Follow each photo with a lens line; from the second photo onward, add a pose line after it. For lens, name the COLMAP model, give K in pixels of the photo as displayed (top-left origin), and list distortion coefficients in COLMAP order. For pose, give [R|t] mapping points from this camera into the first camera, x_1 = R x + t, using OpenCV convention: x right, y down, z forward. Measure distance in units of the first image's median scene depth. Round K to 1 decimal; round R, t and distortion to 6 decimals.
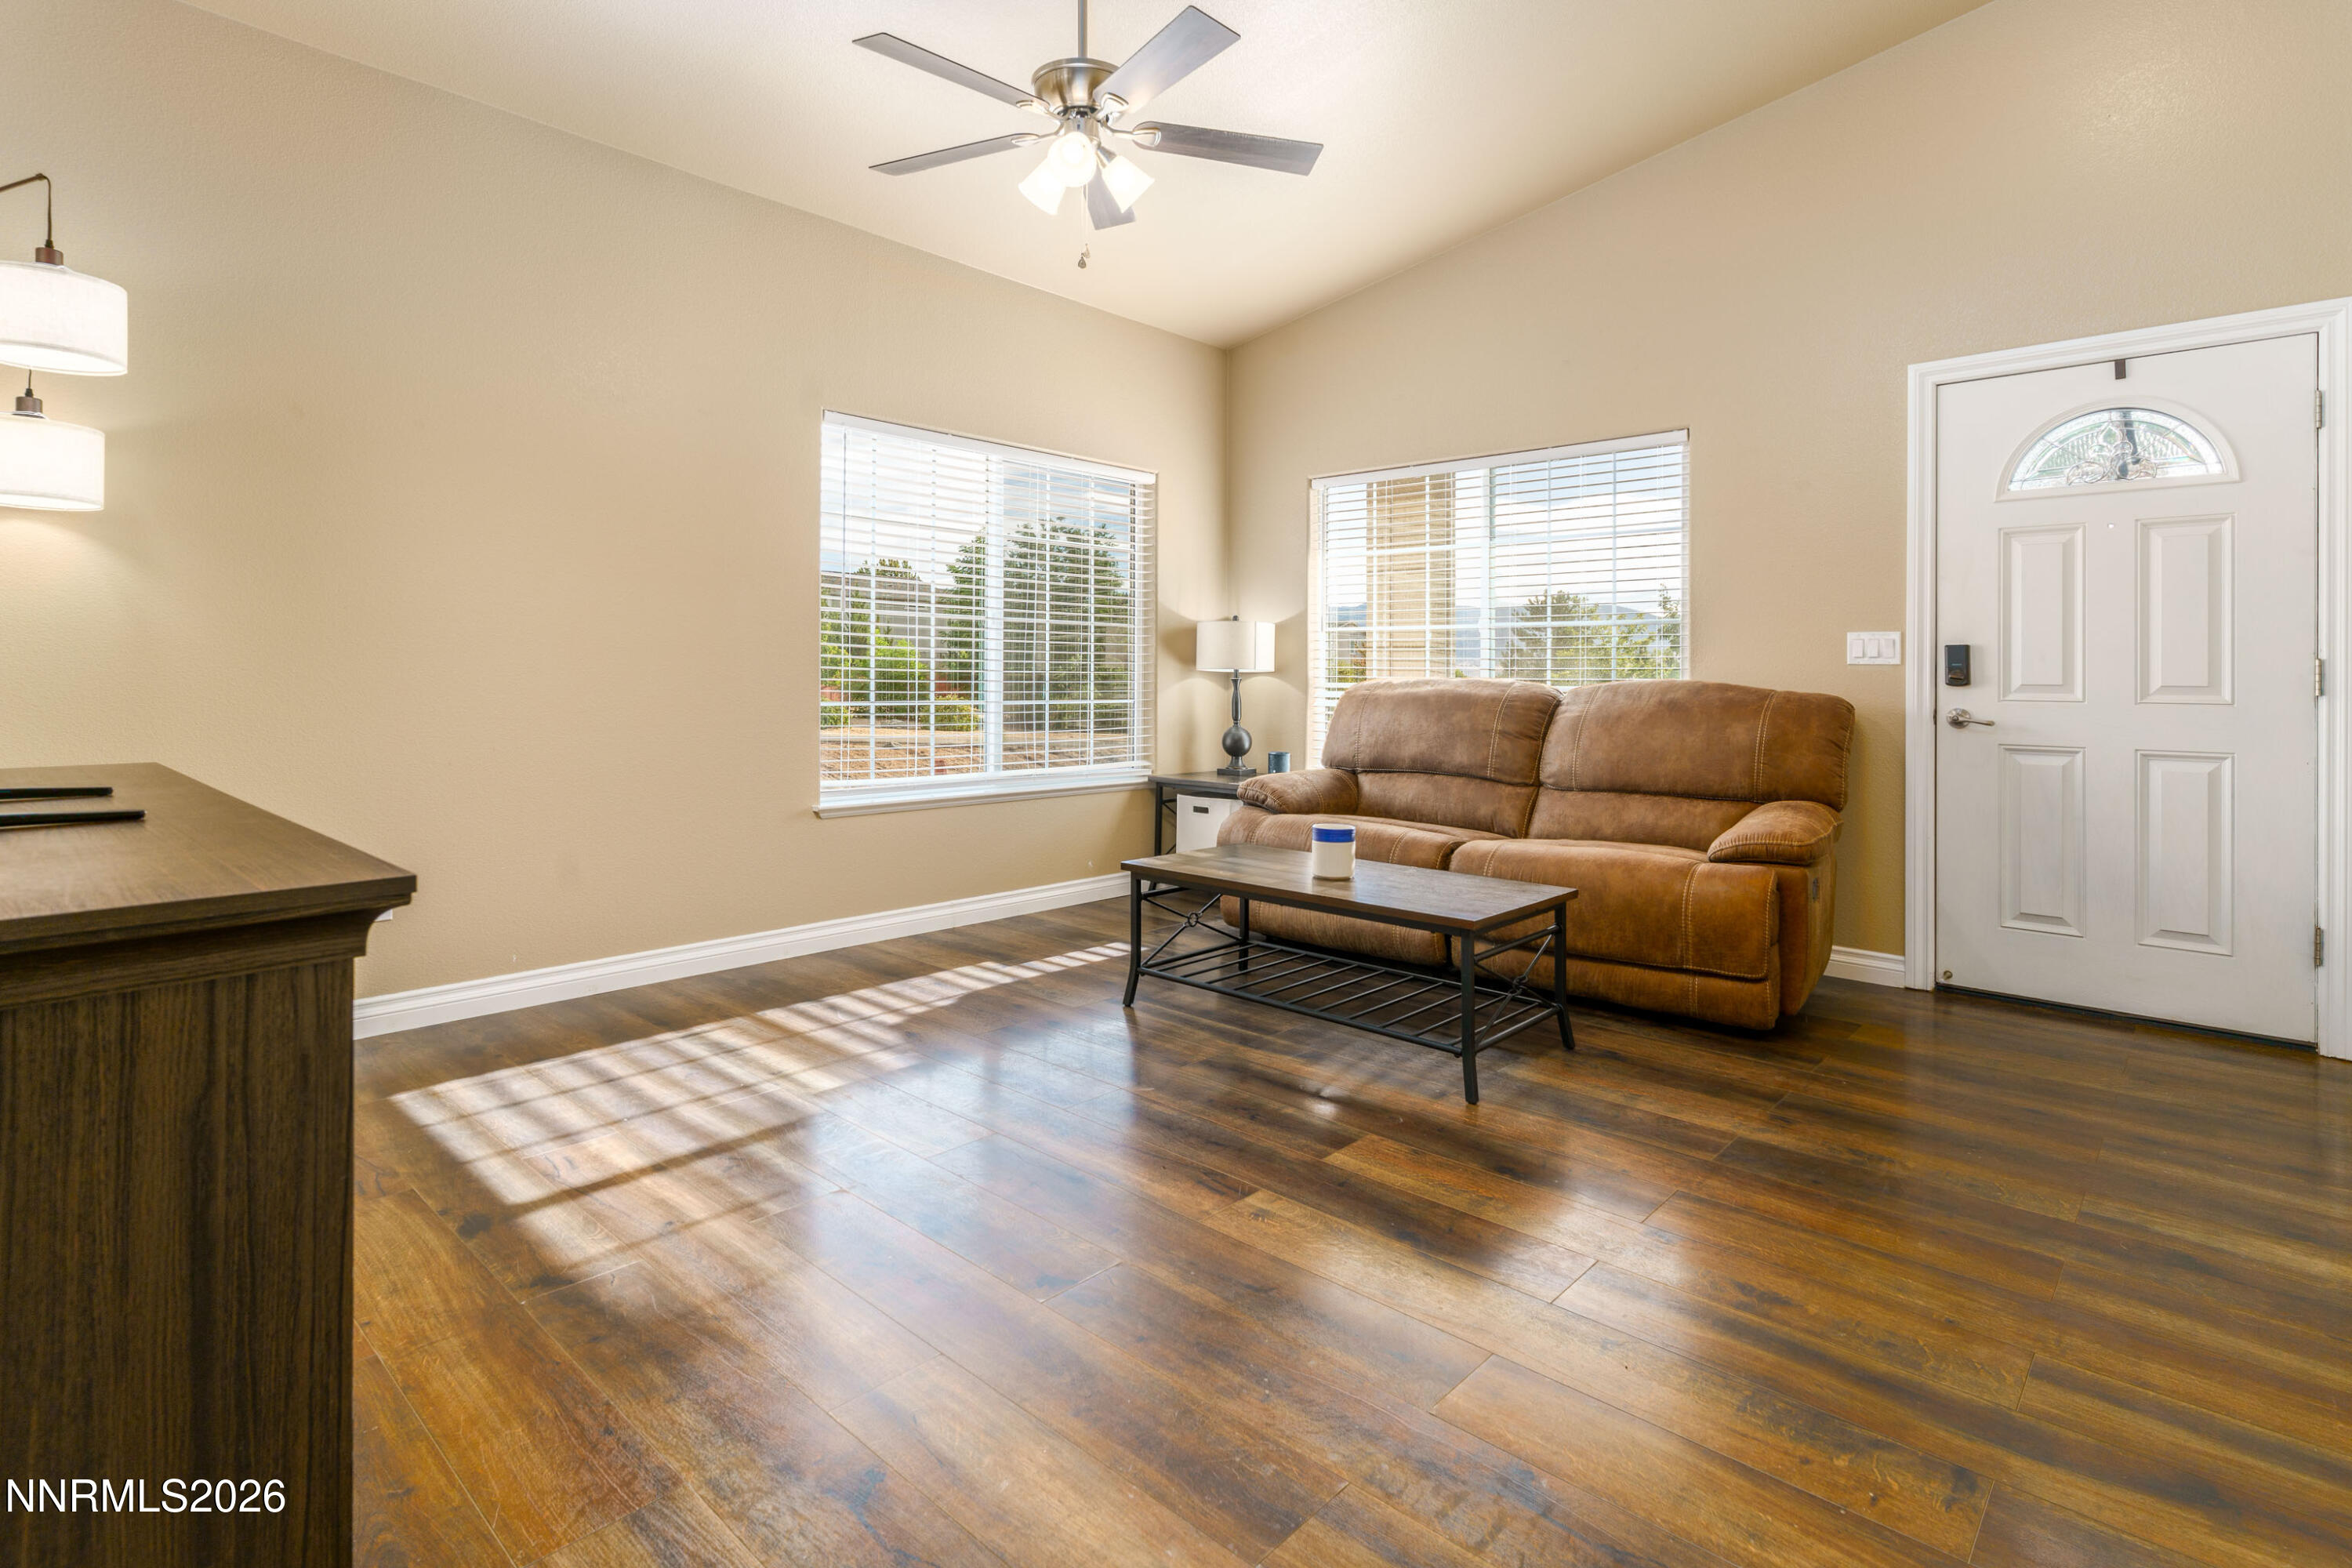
lens RADIAL K [[1155.9, 0, 1175.5], [0, 1155.9, 759.1], [0, 0, 1]] dist [0.009256, -0.002151]
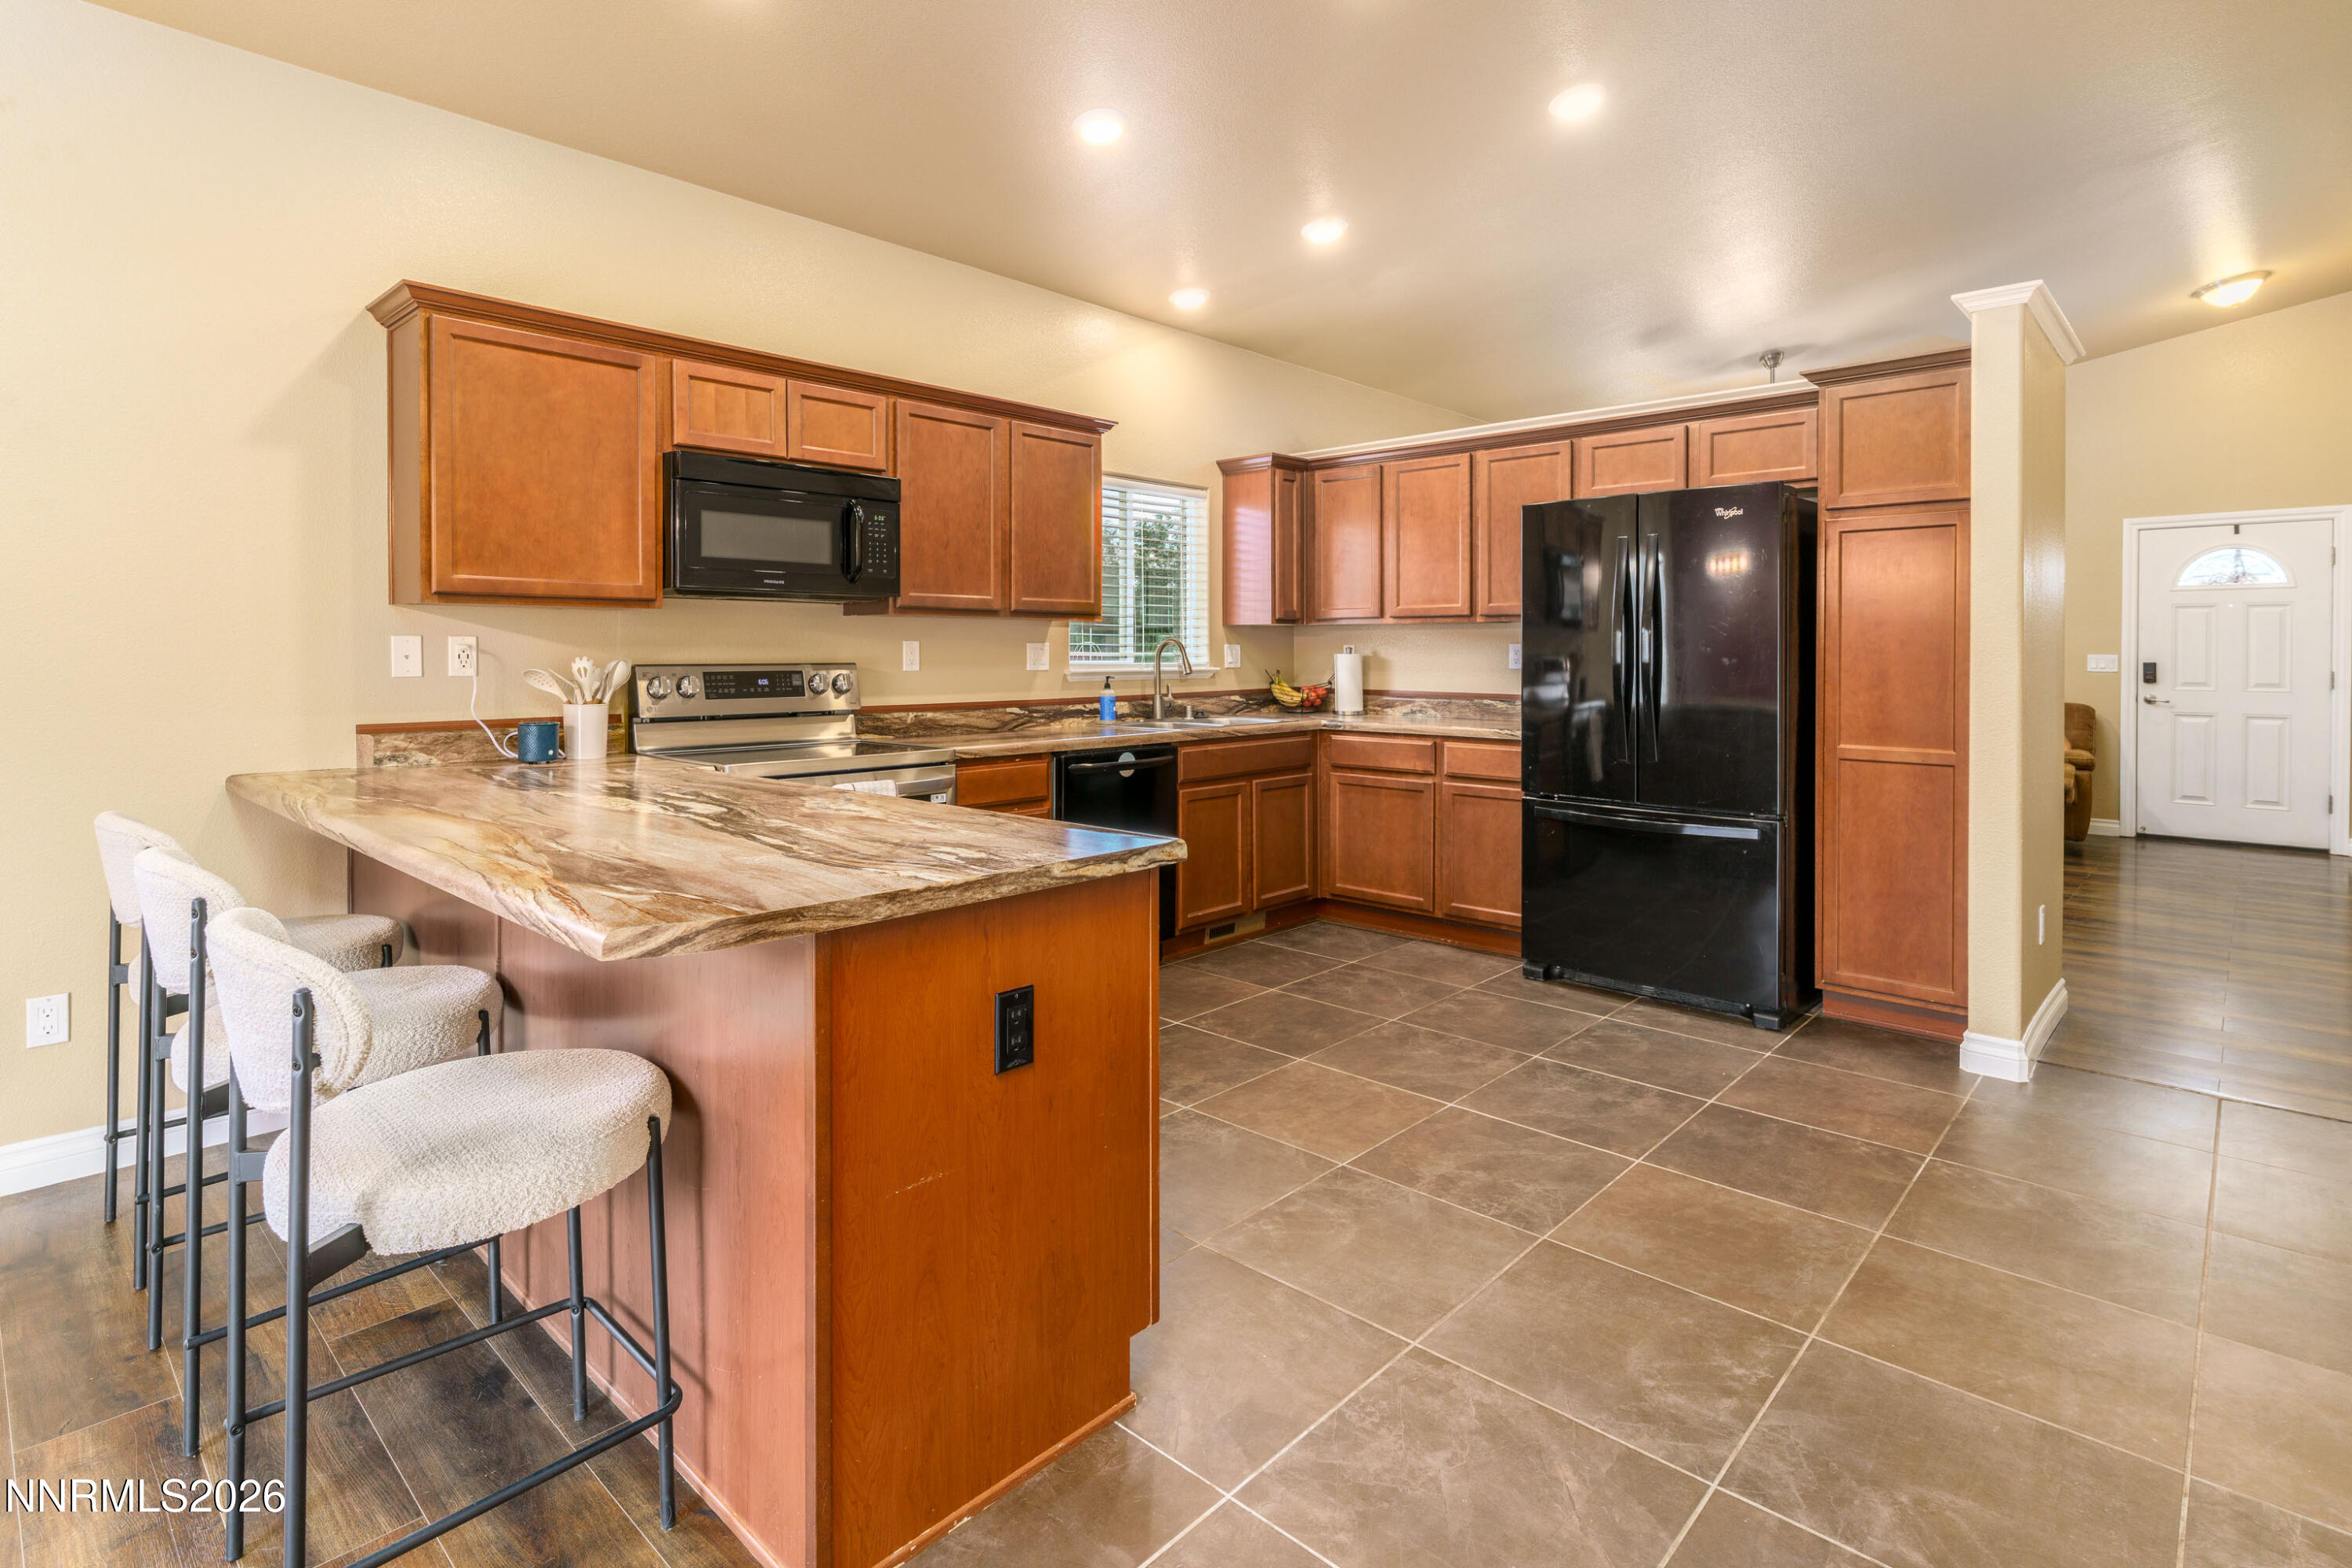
lens RADIAL K [[1155.9, 0, 1187.8], [0, 1155.9, 777.0], [0, 0, 1]] dist [0.009256, -0.002151]
pose [[0.999764, -0.020791, -0.006225, -0.947886], [0.020974, 0.999302, 0.030919, 0.001124], [0.005578, -0.031043, 0.999502, -0.986791]]
